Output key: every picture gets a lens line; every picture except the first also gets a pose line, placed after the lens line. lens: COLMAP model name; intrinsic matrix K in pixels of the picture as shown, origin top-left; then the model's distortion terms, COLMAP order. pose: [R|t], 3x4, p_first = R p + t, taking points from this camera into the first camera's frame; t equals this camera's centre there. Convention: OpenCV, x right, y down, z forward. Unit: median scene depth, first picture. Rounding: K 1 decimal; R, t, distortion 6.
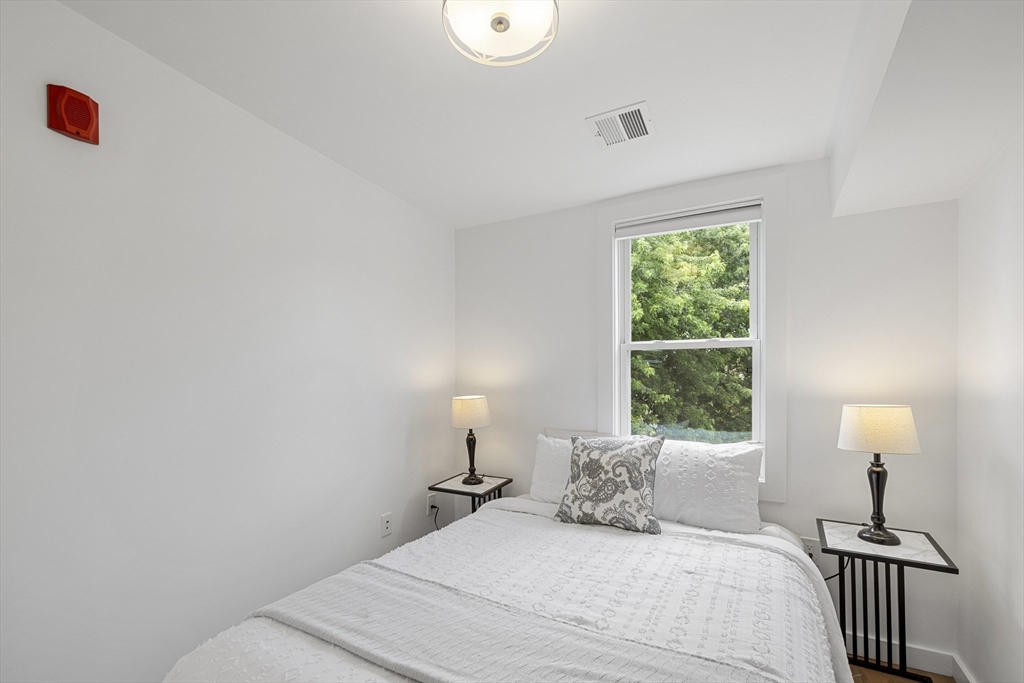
lens RADIAL K [[445.2, 0, 513.1], [0, 445.2, 375.2], [0, 0, 1]] dist [0.000414, -0.000037]
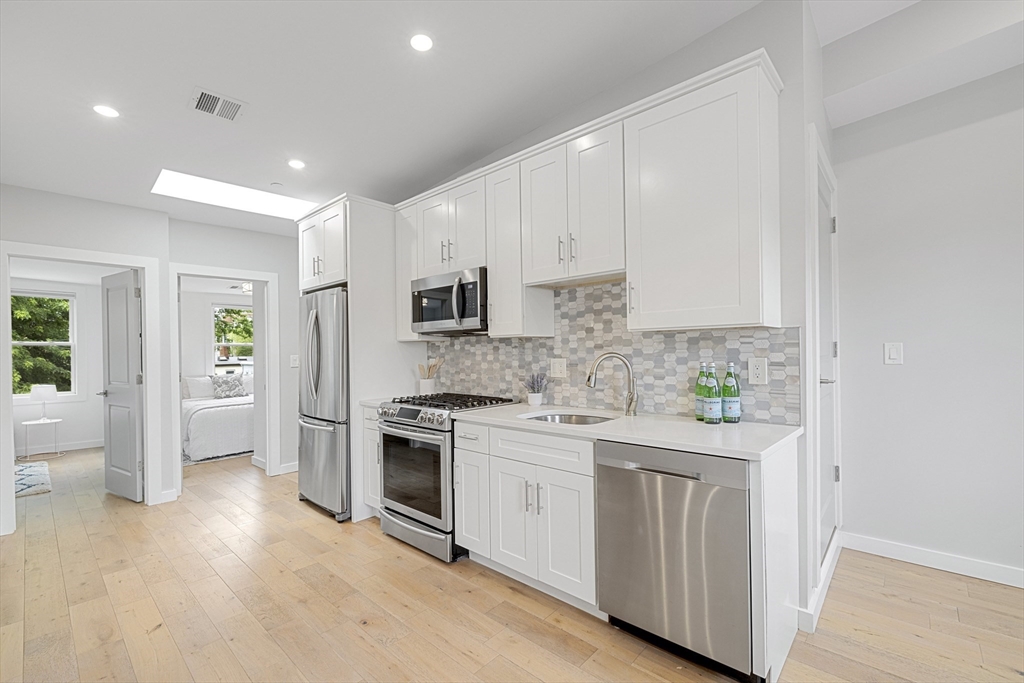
lens RADIAL K [[437.4, 0, 513.4], [0, 437.4, 350.5], [0, 0, 1]] dist [-0.000593, -0.000038]
pose [[0.229444, 0.003948, 0.973314, -2.690906], [0.004294, 0.999978, -0.005068, -0.009199], [-0.973312, 0.005342, 0.229422, -1.994257]]
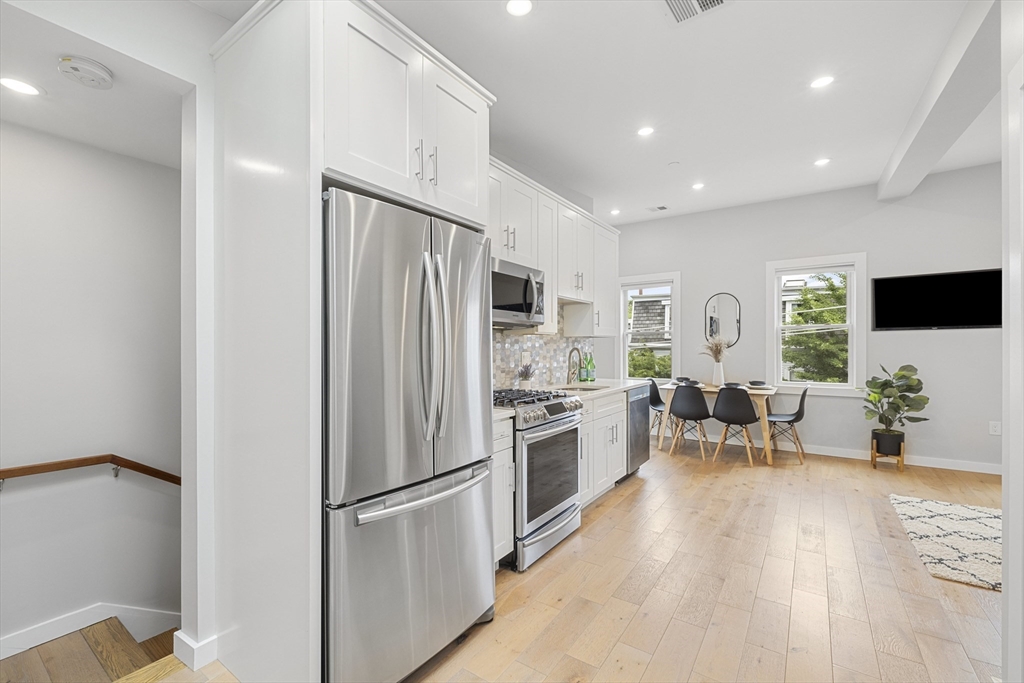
lens RADIAL K [[433.1, 0, 510.0], [0, 433.1, 346.5], [0, 0, 1]] dist [0.000666, 0.000077]
pose [[-0.994501, 0.008951, 0.104346, -1.364447], [0.007796, 0.999904, -0.011476, 0.007790], [-0.104439, -0.010600, -0.994475, 0.060937]]
